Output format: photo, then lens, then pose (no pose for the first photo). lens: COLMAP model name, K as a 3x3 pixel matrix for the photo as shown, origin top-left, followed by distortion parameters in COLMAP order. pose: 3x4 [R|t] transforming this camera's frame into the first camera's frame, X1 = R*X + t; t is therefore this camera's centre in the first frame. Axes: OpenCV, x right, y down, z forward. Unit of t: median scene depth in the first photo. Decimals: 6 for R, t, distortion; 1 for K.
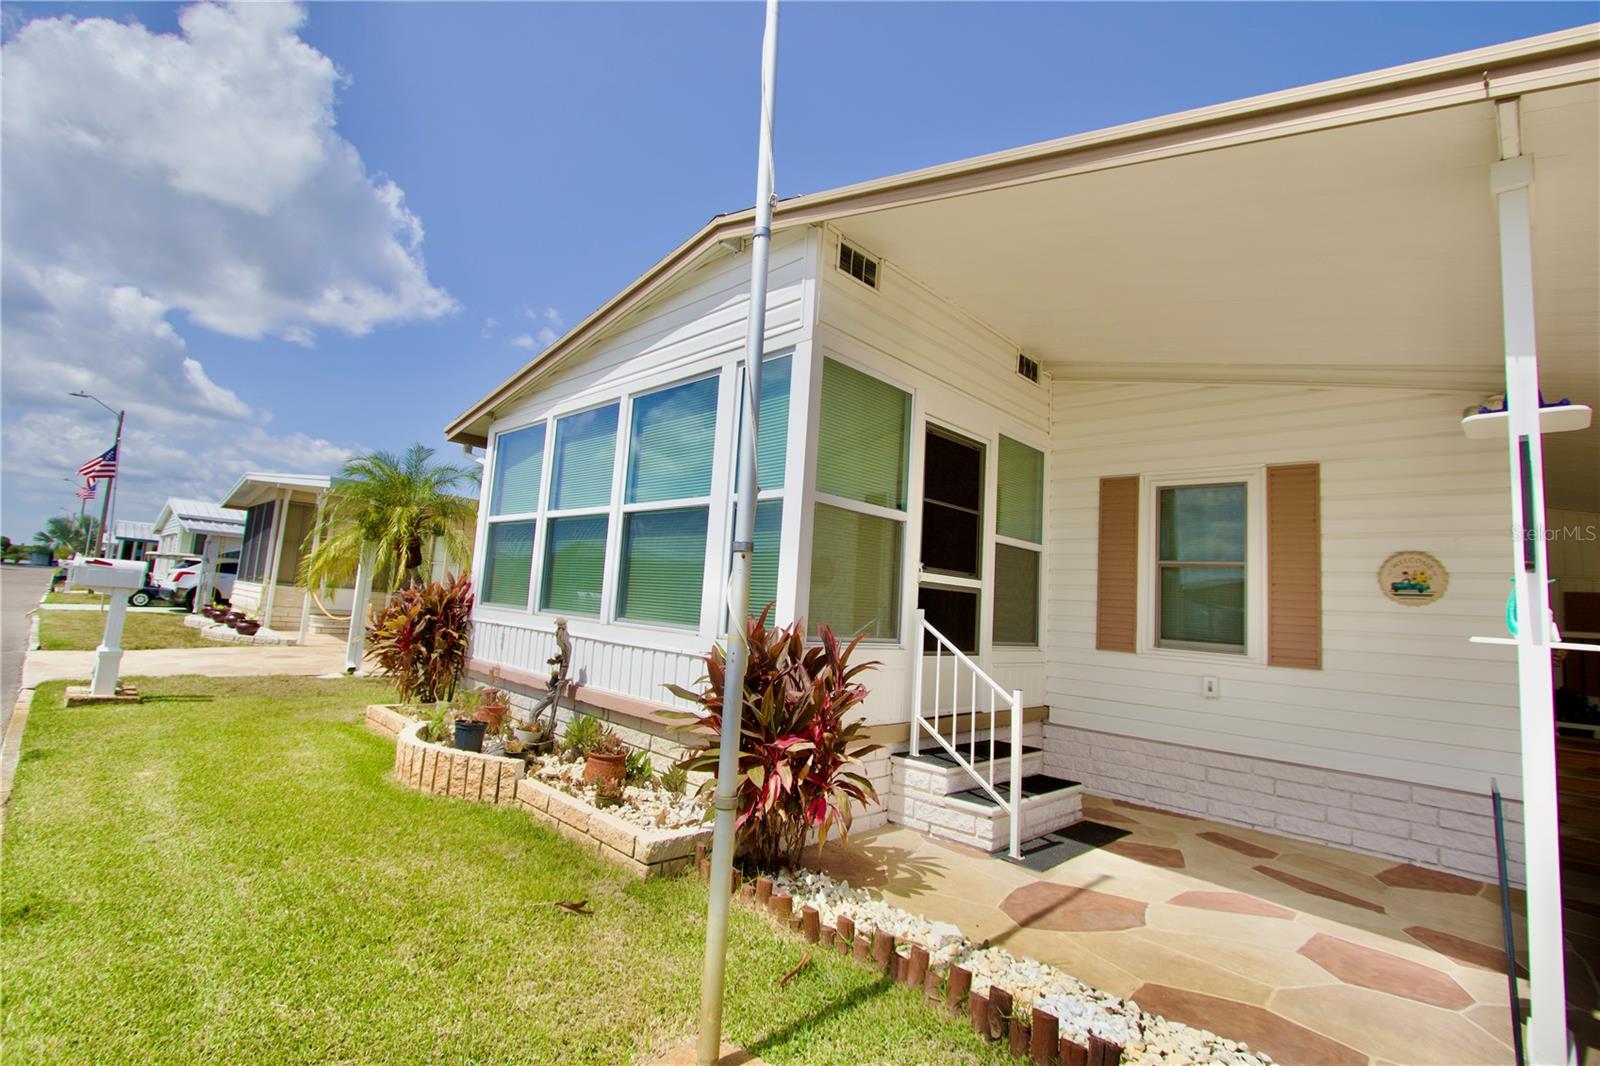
lens RADIAL K [[738.5, 0, 797.4], [0, 738.5, 525.9], [0, 0, 1]] dist [-0.015434, 0.001900]
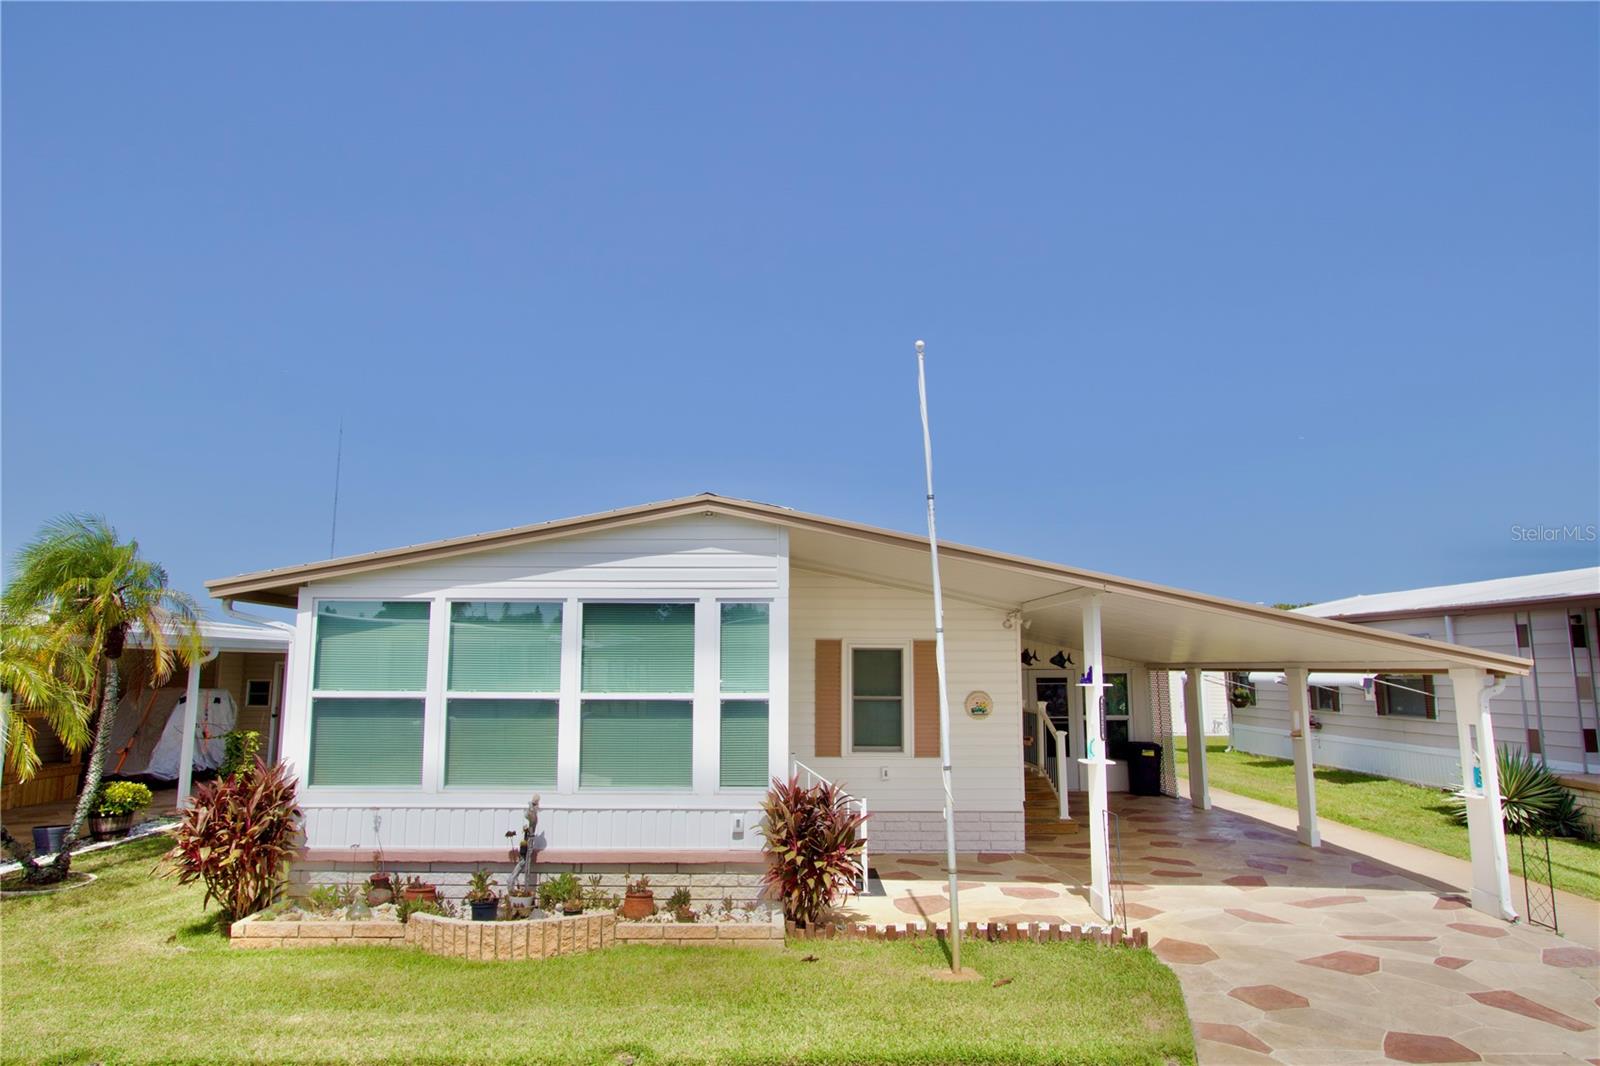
lens RADIAL K [[986.8, 0, 800.4], [0, 986.8, 531.7], [0, 0, 1]] dist [-0.003360, -0.000217]
pose [[0.685339, 0.030605, 0.727581, -1.203518], [-0.038375, 0.999246, -0.005885, -0.304928], [-0.727213, -0.023888, 0.685996, -0.375768]]
